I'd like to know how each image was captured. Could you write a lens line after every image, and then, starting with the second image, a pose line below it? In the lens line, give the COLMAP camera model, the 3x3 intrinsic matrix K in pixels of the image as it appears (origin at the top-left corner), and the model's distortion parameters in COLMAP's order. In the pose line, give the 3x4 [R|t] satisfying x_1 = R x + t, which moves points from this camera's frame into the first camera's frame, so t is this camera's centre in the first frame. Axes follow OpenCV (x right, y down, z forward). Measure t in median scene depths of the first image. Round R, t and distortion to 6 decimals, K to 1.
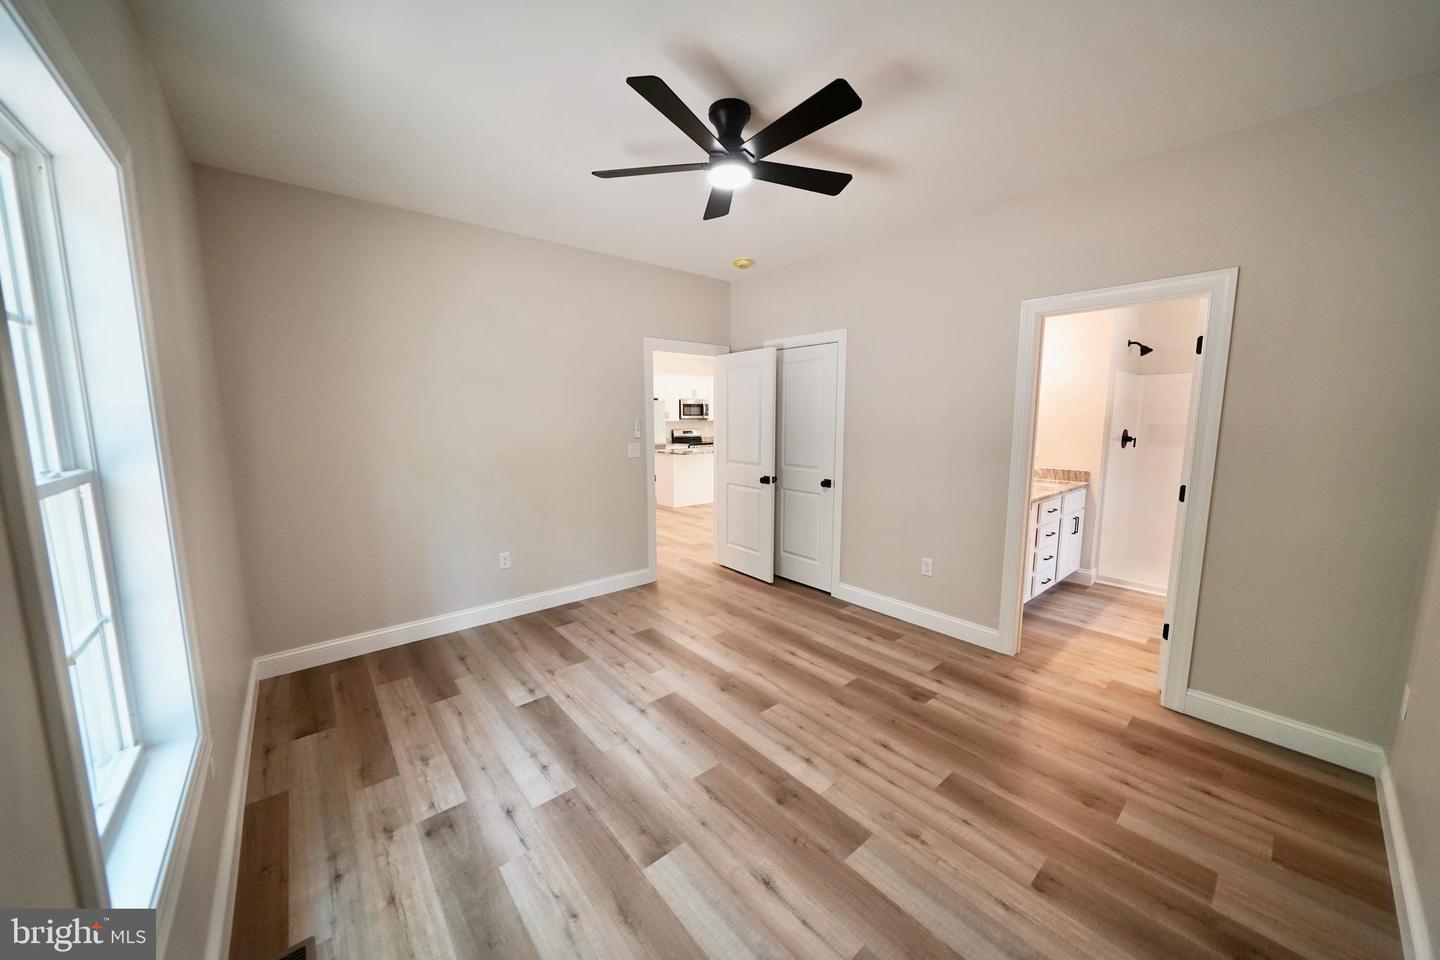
lens RADIAL K [[495.0, 0, 717.1], [0, 495.0, 479.0], [0, 0, 1]] dist [-0.005460, 0.000028]
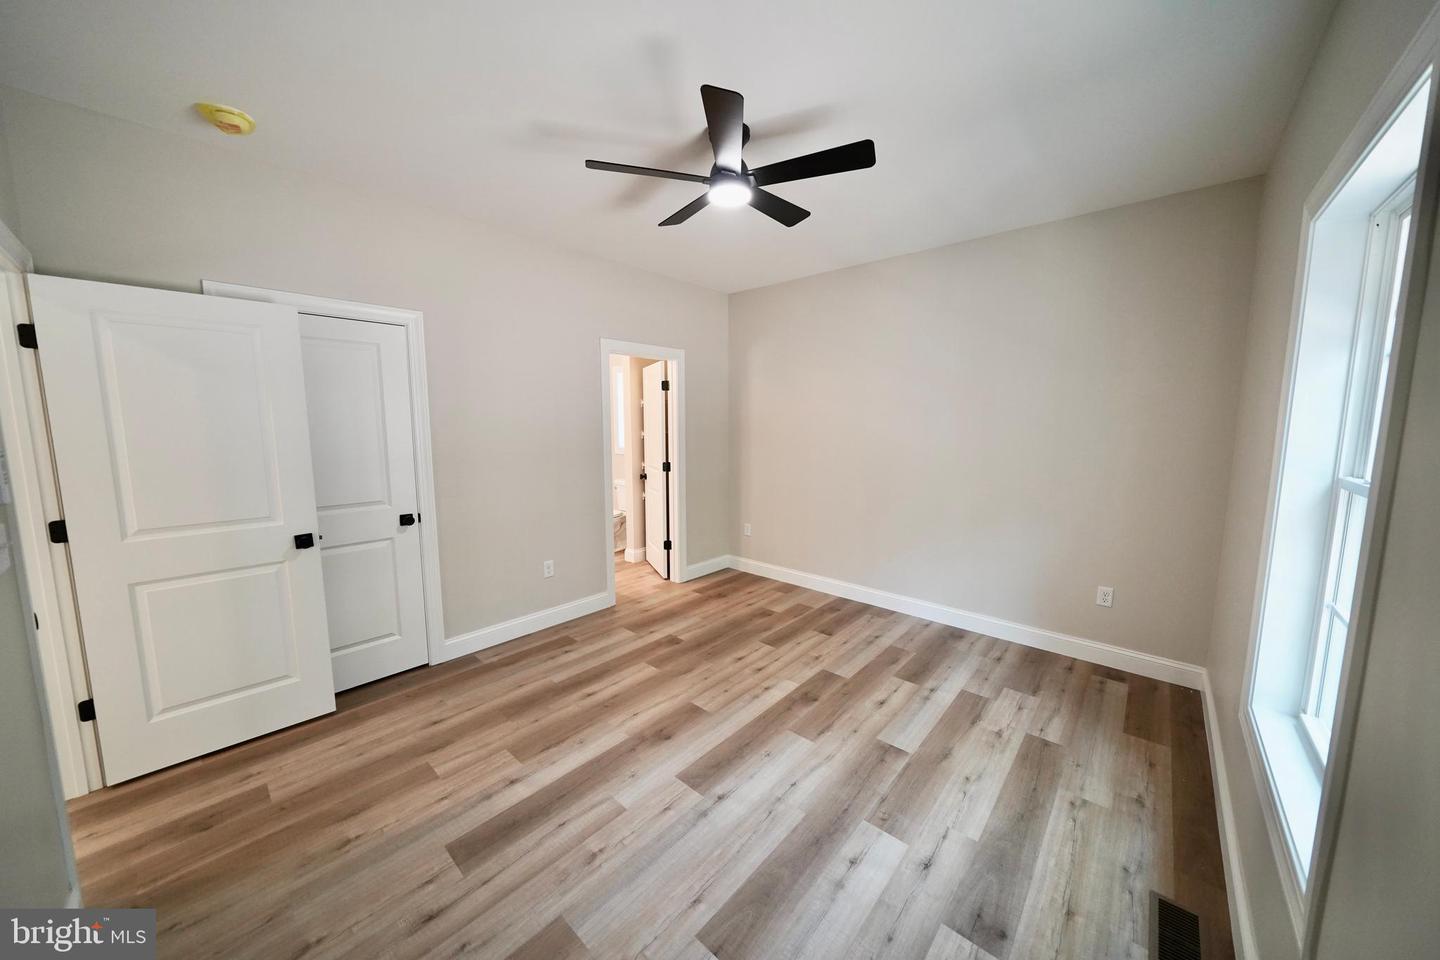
lens RADIAL K [[495.0, 0, 717.1], [0, 495.0, 479.0], [0, 0, 1]] dist [-0.005460, 0.000028]
pose [[-0.131404, -0.115872, 0.984534, -0.947331], [0.125707, 0.983181, 0.132490, -0.155204], [-0.983326, 0.141173, -0.114628, 1.108084]]
